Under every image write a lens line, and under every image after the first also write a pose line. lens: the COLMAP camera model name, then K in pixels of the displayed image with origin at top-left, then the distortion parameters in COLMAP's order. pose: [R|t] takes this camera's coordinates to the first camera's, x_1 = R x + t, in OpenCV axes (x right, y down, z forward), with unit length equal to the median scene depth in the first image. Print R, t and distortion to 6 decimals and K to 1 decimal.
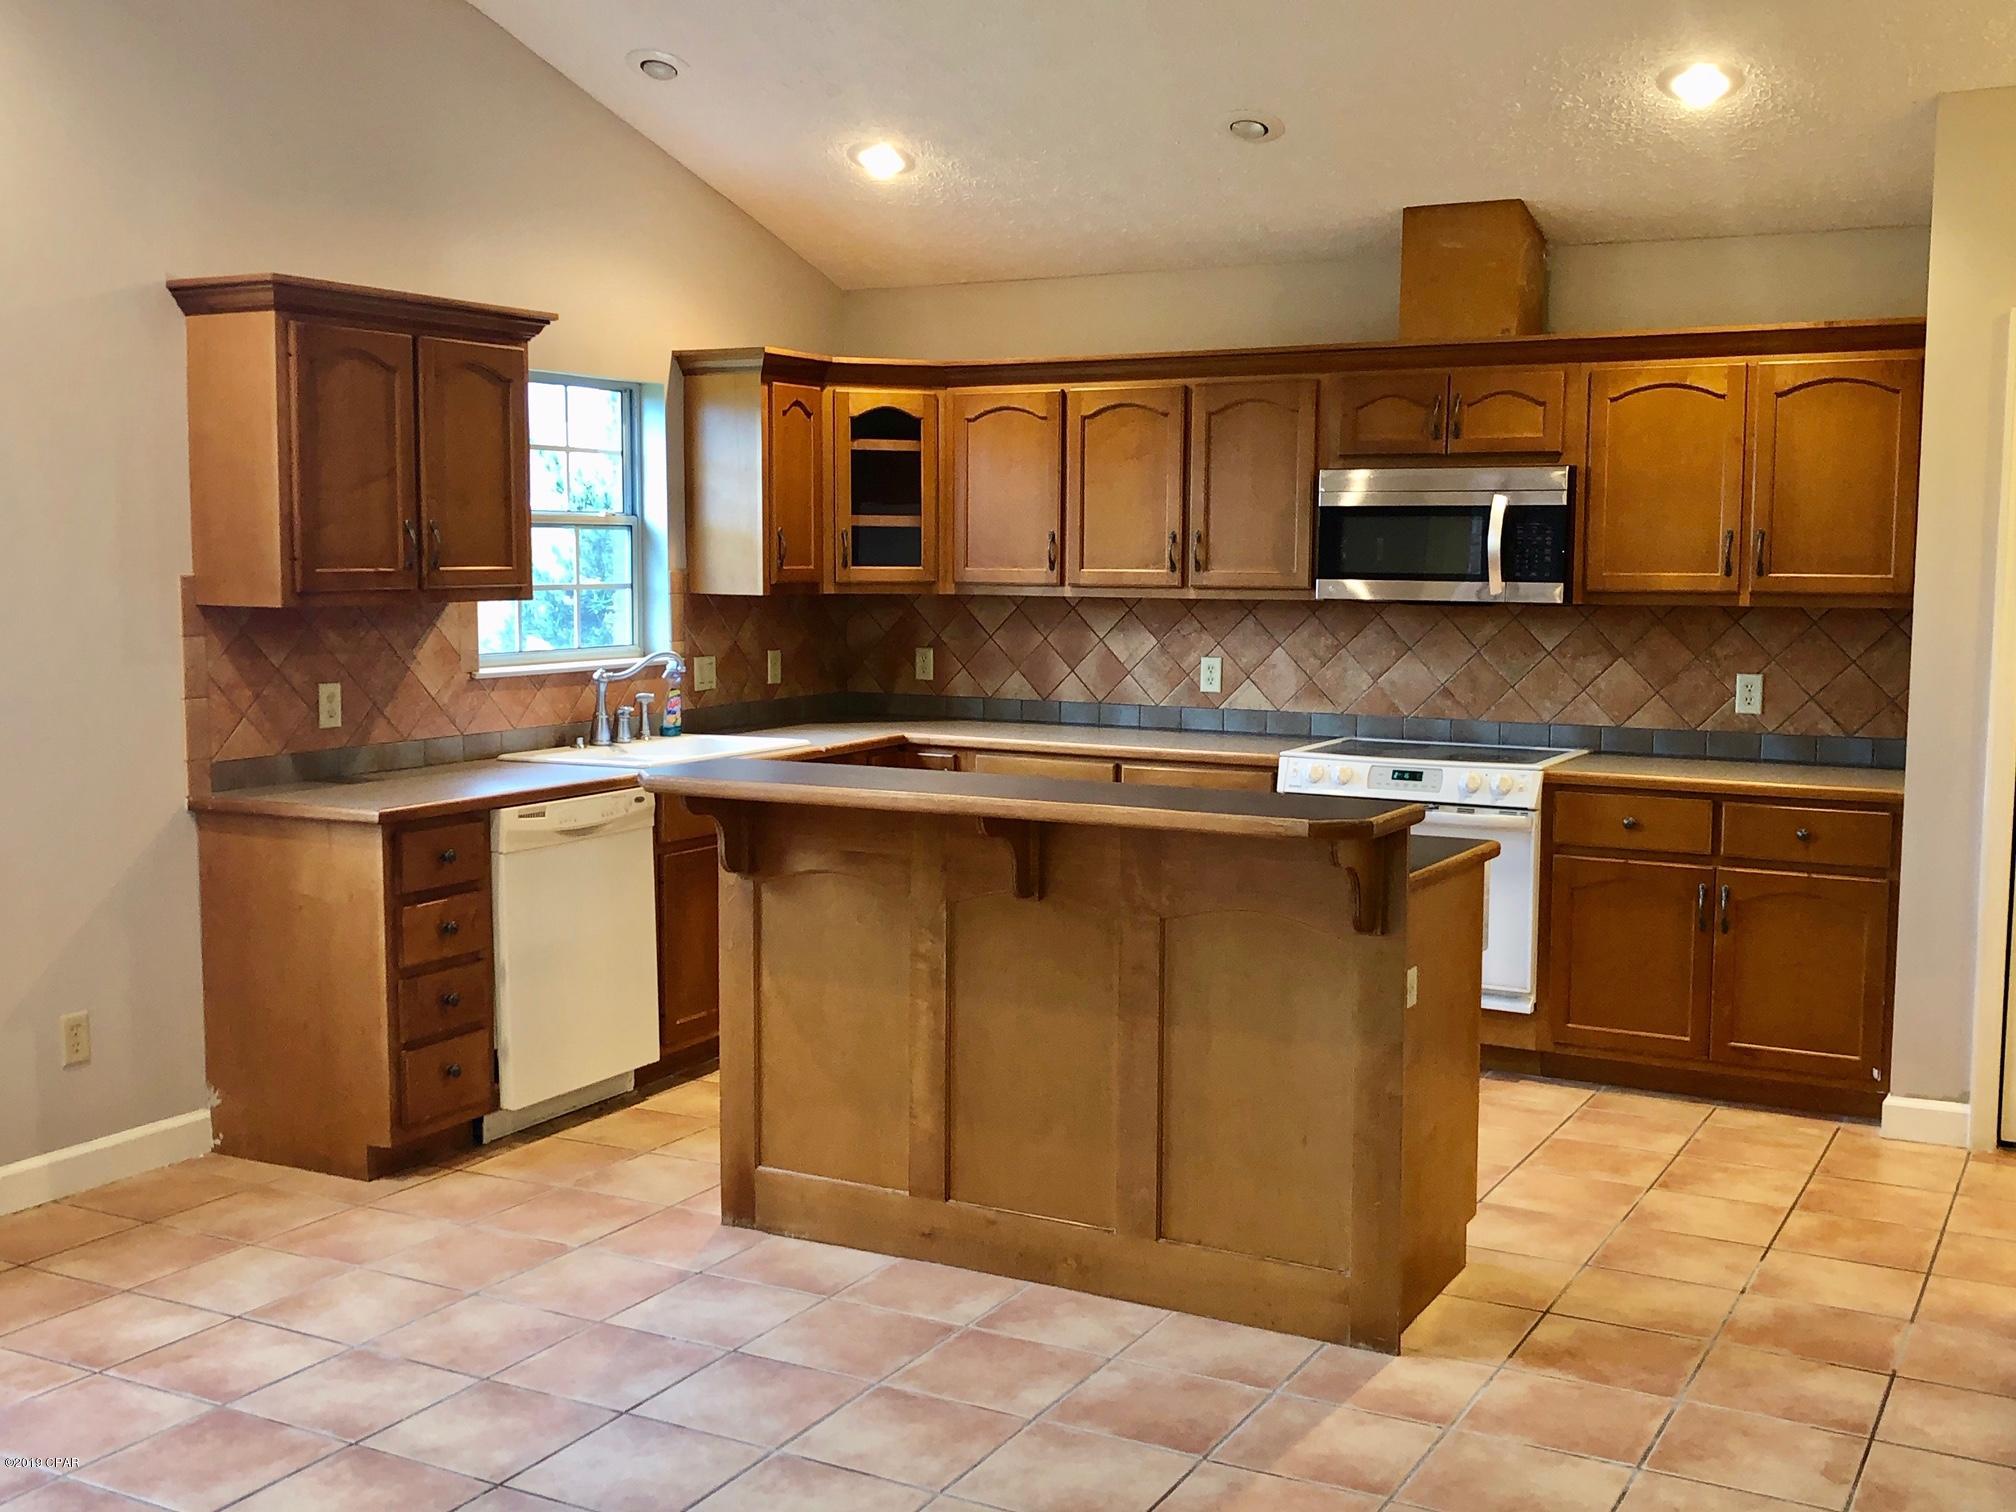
lens RADIAL K [[2142.0, 0, 1021.5], [0, 2142.0, 765.3], [0, 0, 1]] dist [0.089439, 0.000000]
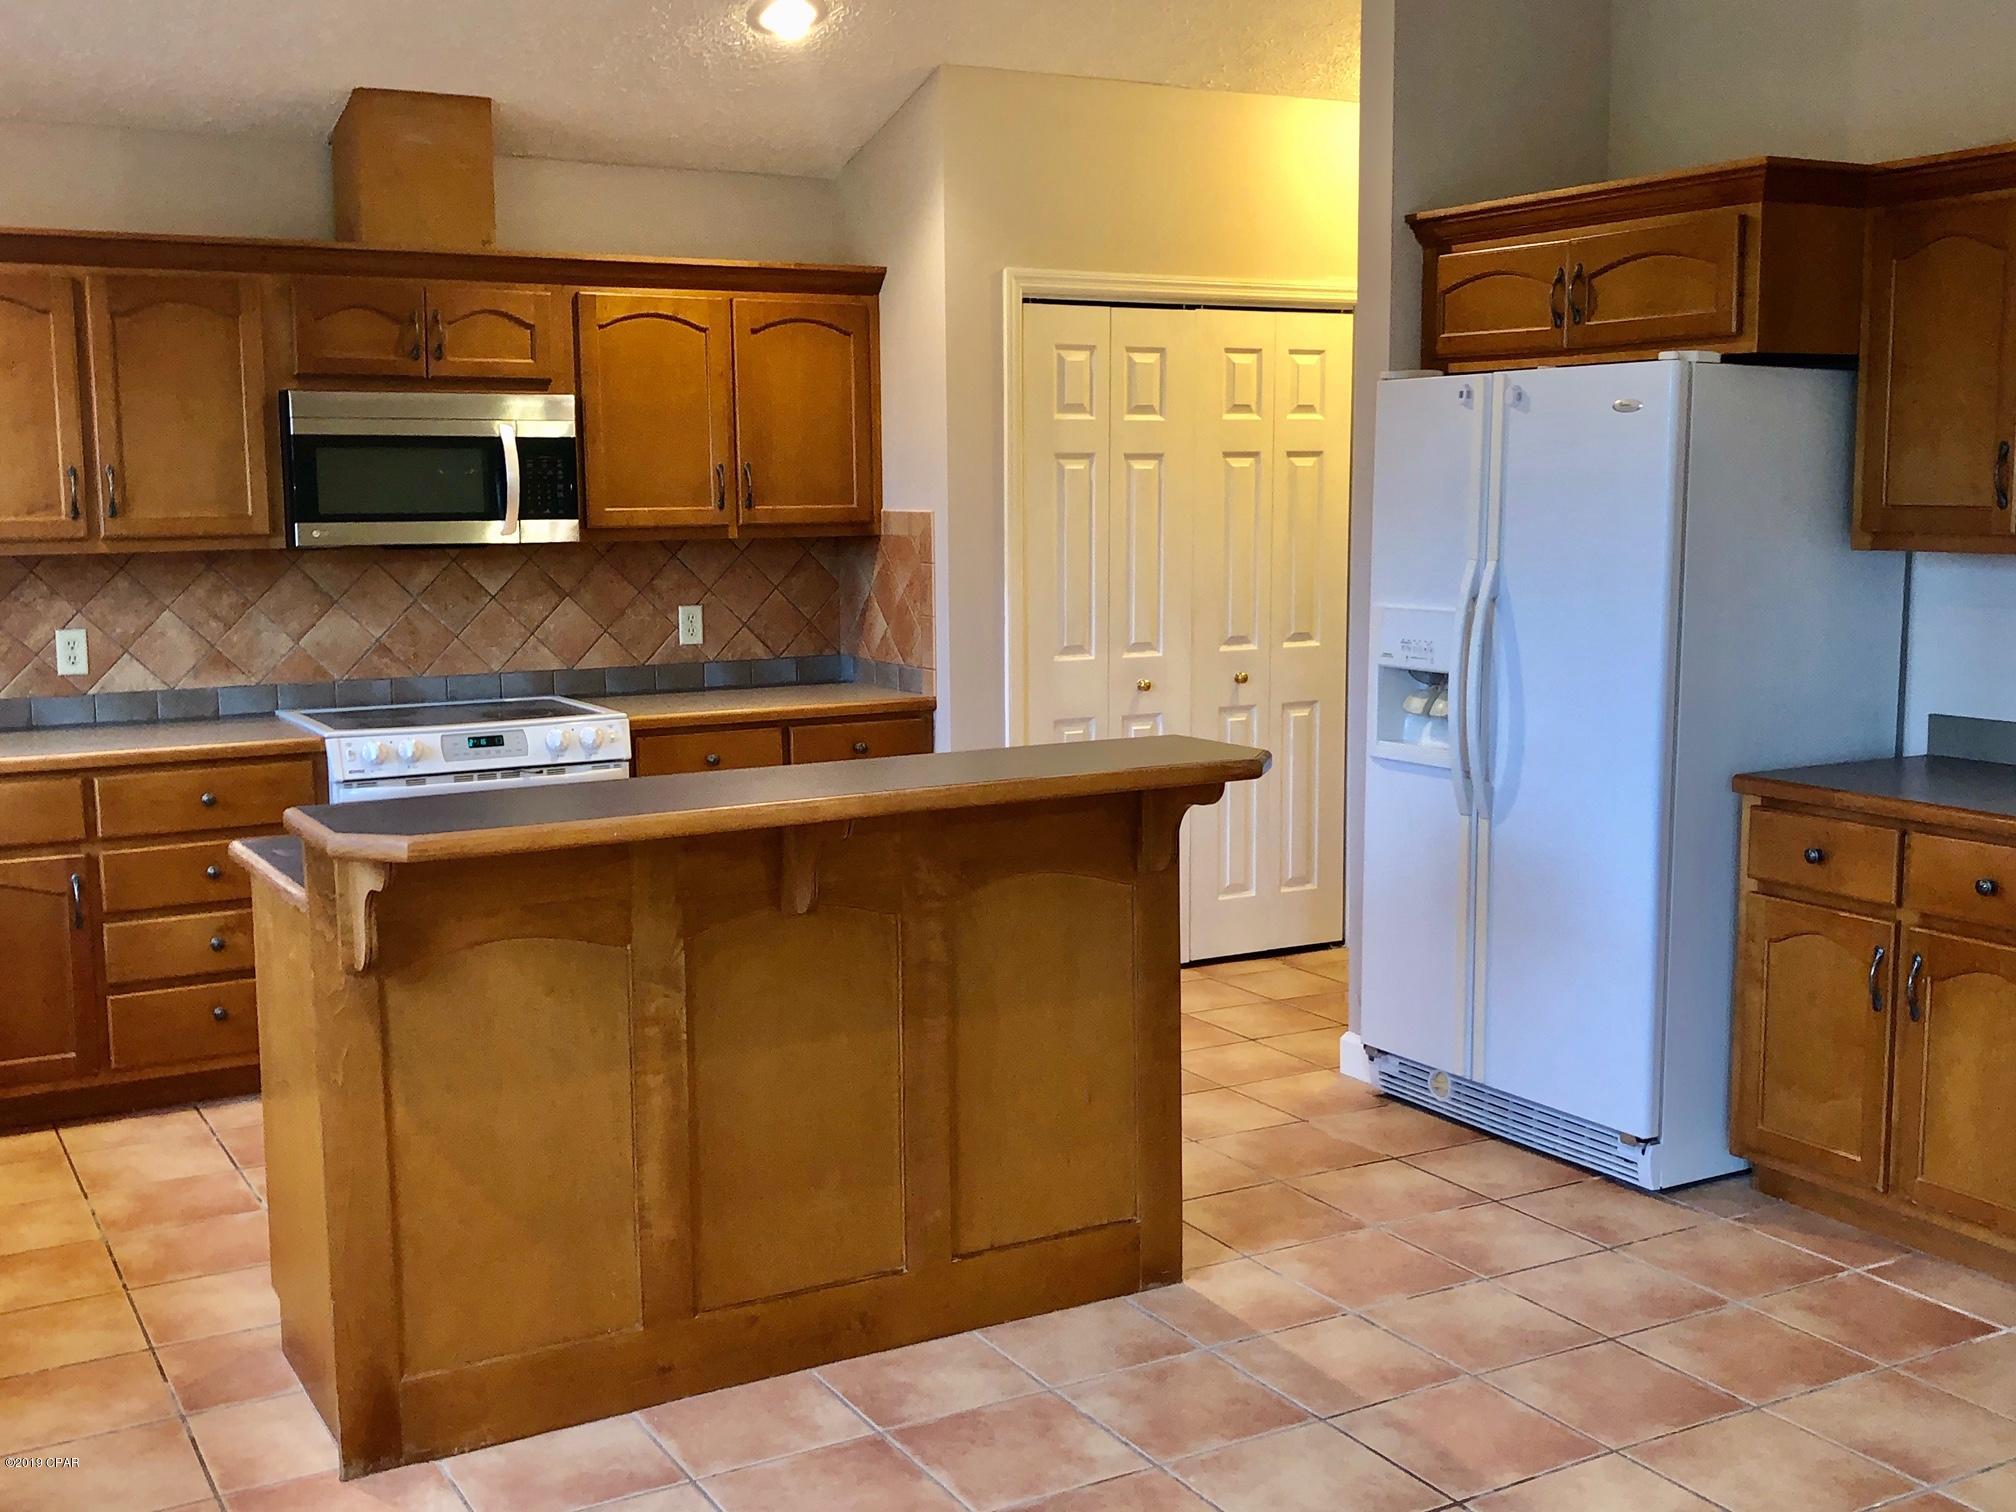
lens RADIAL K [[2142.0, 0, 1018.1], [0, 2142.0, 755.2], [0, 0, 1]] dist [0.089439, 0.000000]
pose [[0.532285, -0.123676, 0.837482, -0.444262], [0.100088, 0.991526, 0.082811, -0.041184], [-0.840628, 0.039743, 0.540153, 0.332559]]
